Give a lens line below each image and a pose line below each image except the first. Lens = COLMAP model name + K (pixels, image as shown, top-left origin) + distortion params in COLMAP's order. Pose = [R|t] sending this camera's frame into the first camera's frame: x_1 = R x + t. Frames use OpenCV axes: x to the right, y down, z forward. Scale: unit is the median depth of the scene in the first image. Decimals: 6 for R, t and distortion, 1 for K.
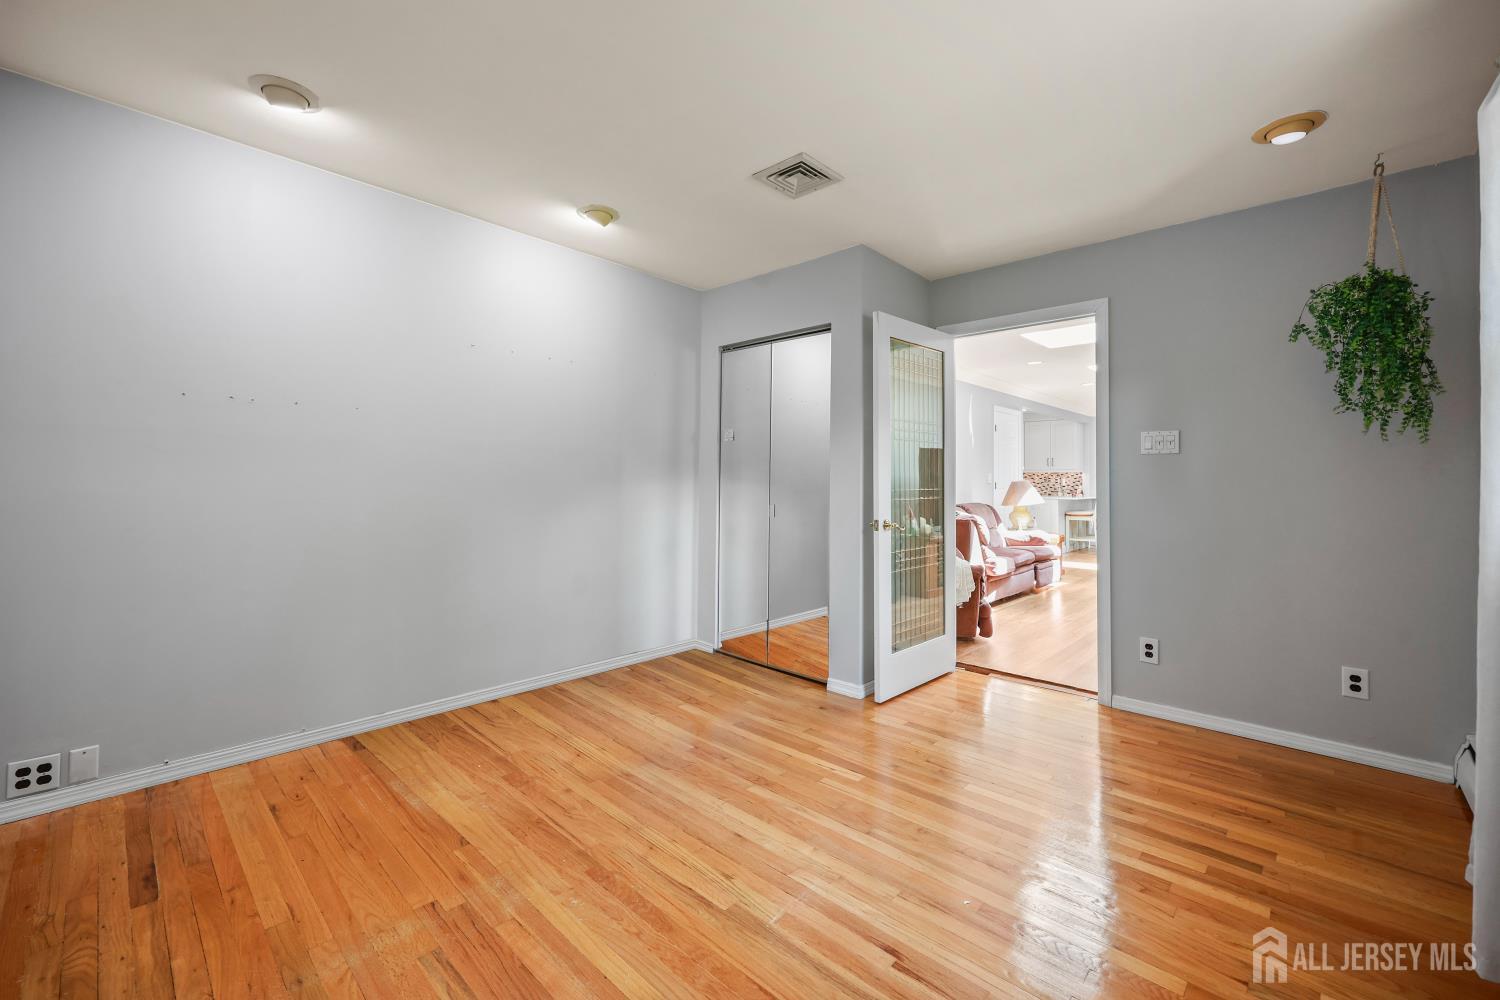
lens RADIAL K [[612.8, 0, 751.0], [0, 612.8, 484.8], [0, 0, 1]] dist [0.000797, 0.000146]
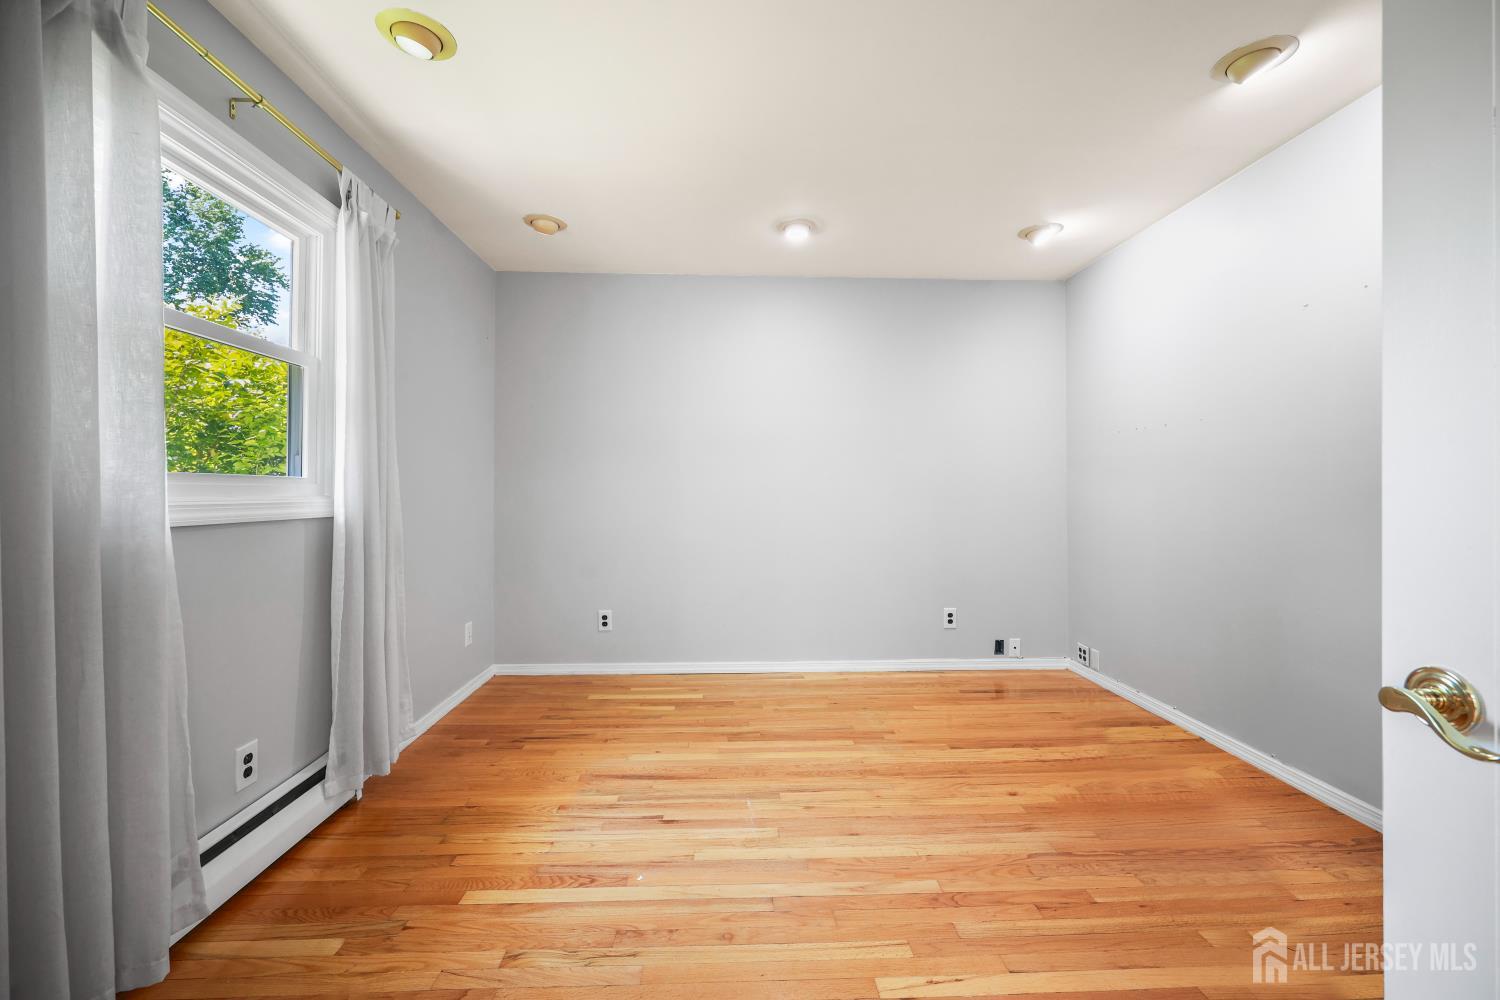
lens RADIAL K [[608.7, 0, 750.8], [0, 608.7, 494.7], [0, 0, 1]] dist [-0.001346, 0.000014]
pose [[-0.707063, -0.007143, -0.707114, 0.849841], [-0.008004, 0.999966, -0.002098, 0.011931], [0.707105, 0.004177, -0.707096, 1.652609]]
